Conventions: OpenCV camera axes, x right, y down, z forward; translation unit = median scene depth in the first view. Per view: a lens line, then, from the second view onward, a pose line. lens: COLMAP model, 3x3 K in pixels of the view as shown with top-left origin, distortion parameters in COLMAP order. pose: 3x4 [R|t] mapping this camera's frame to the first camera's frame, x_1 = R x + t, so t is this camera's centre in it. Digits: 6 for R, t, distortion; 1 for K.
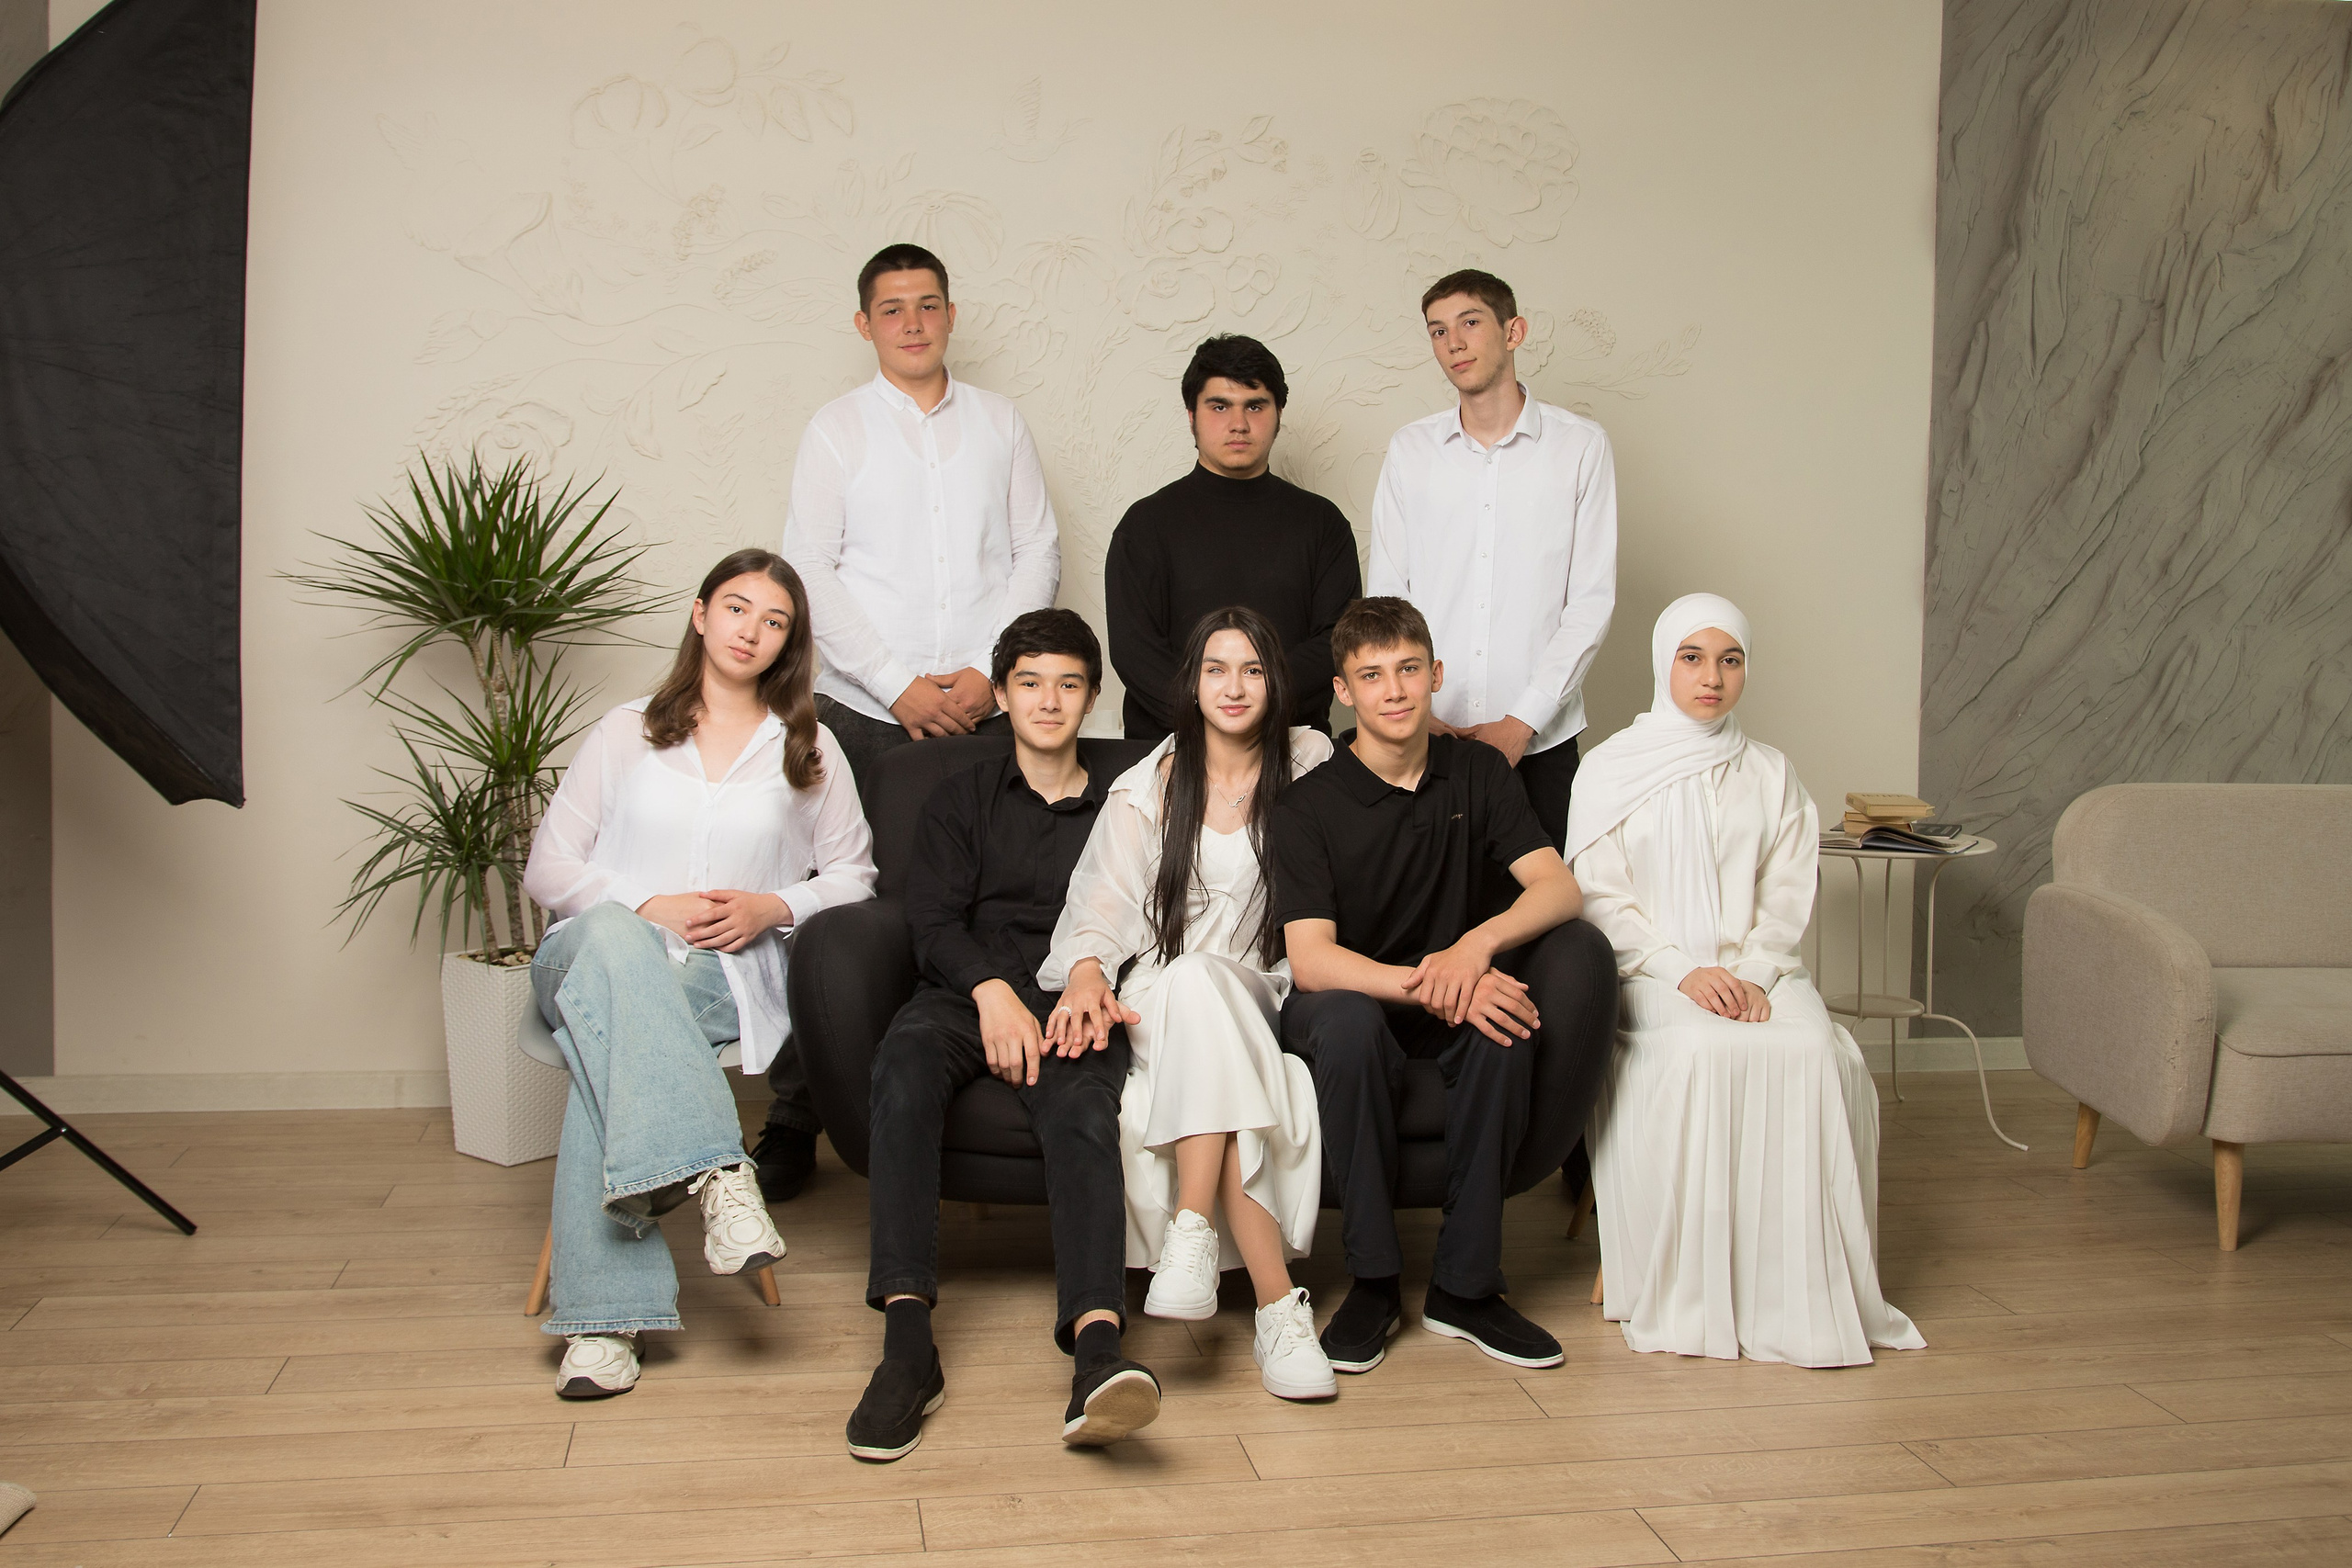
lens RADIAL K [[2175.0, 0, 1171.2], [0, 2175.0, 745.3], [0, 0, 1]] dist [-0.057627, 0.022088]
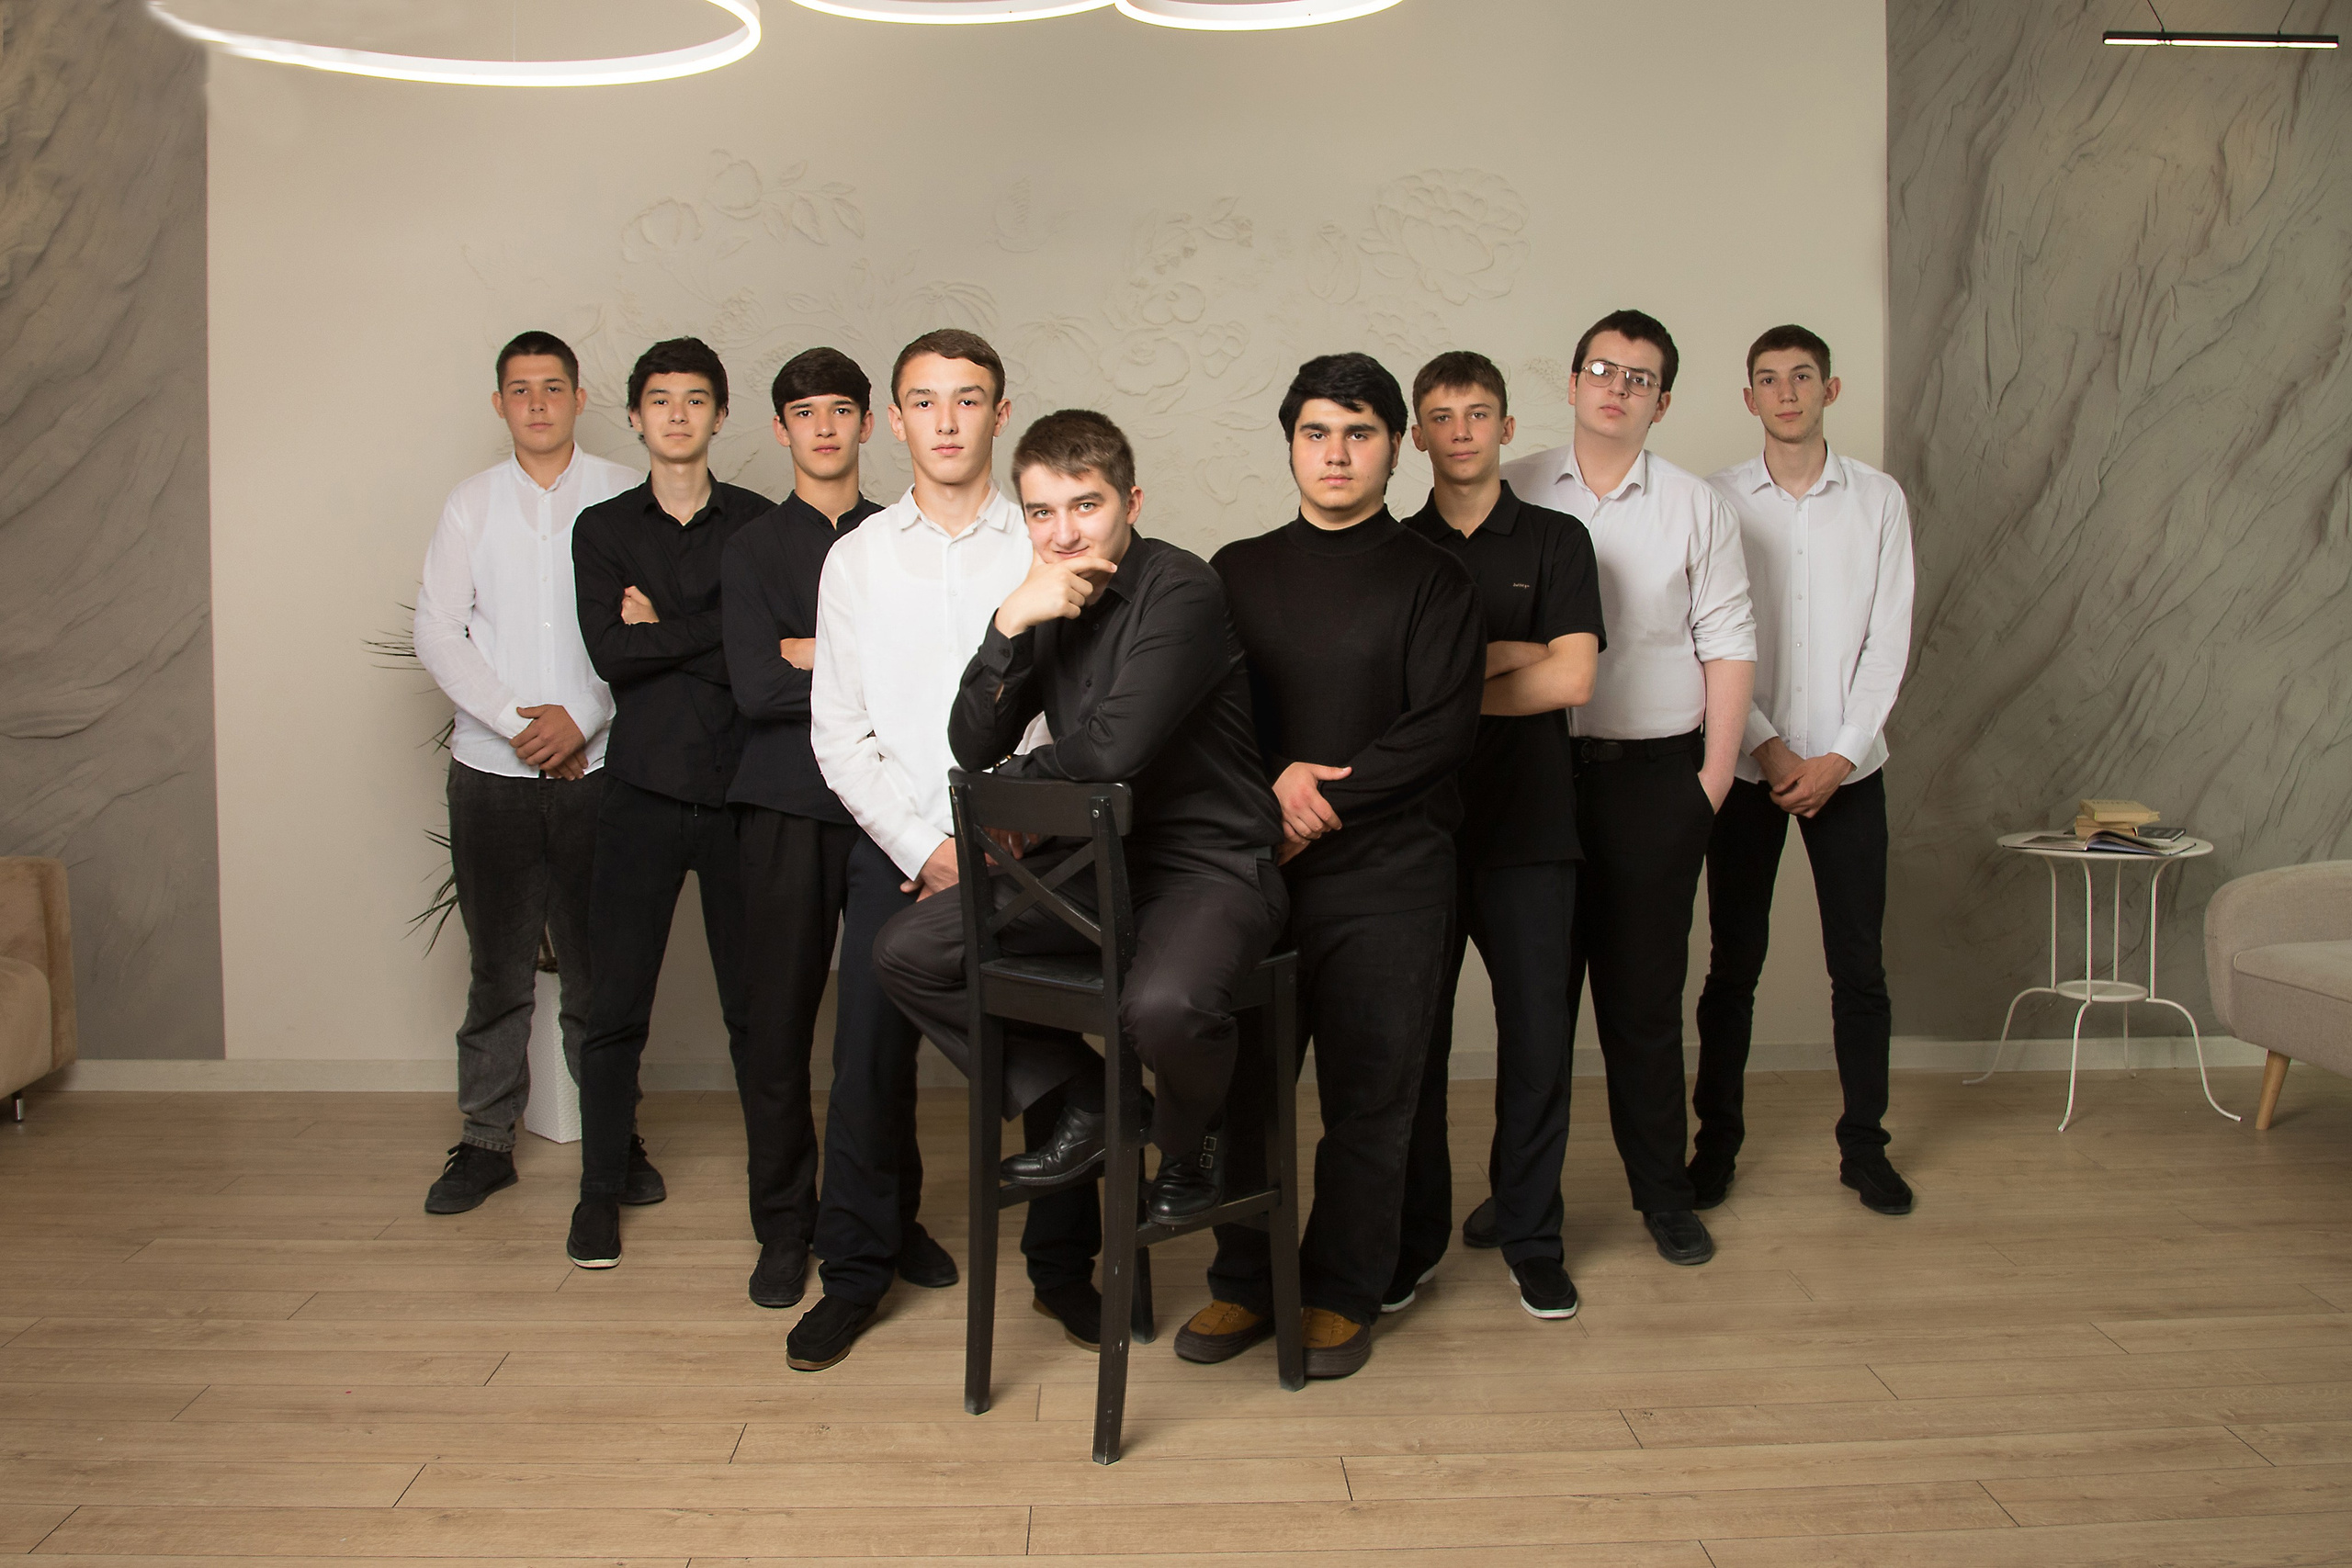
lens RADIAL K [[2137.1, 0, 1149.7], [0, 2137.1, 767.3], [0, 0, 1]] dist [-0.131761, 0.040436]
pose [[0.989379, -0.009605, -0.145042, 0.155551], [0.011674, 0.999842, 0.013419, -0.017253], [0.144890, -0.014970, 0.989335, -0.069325]]
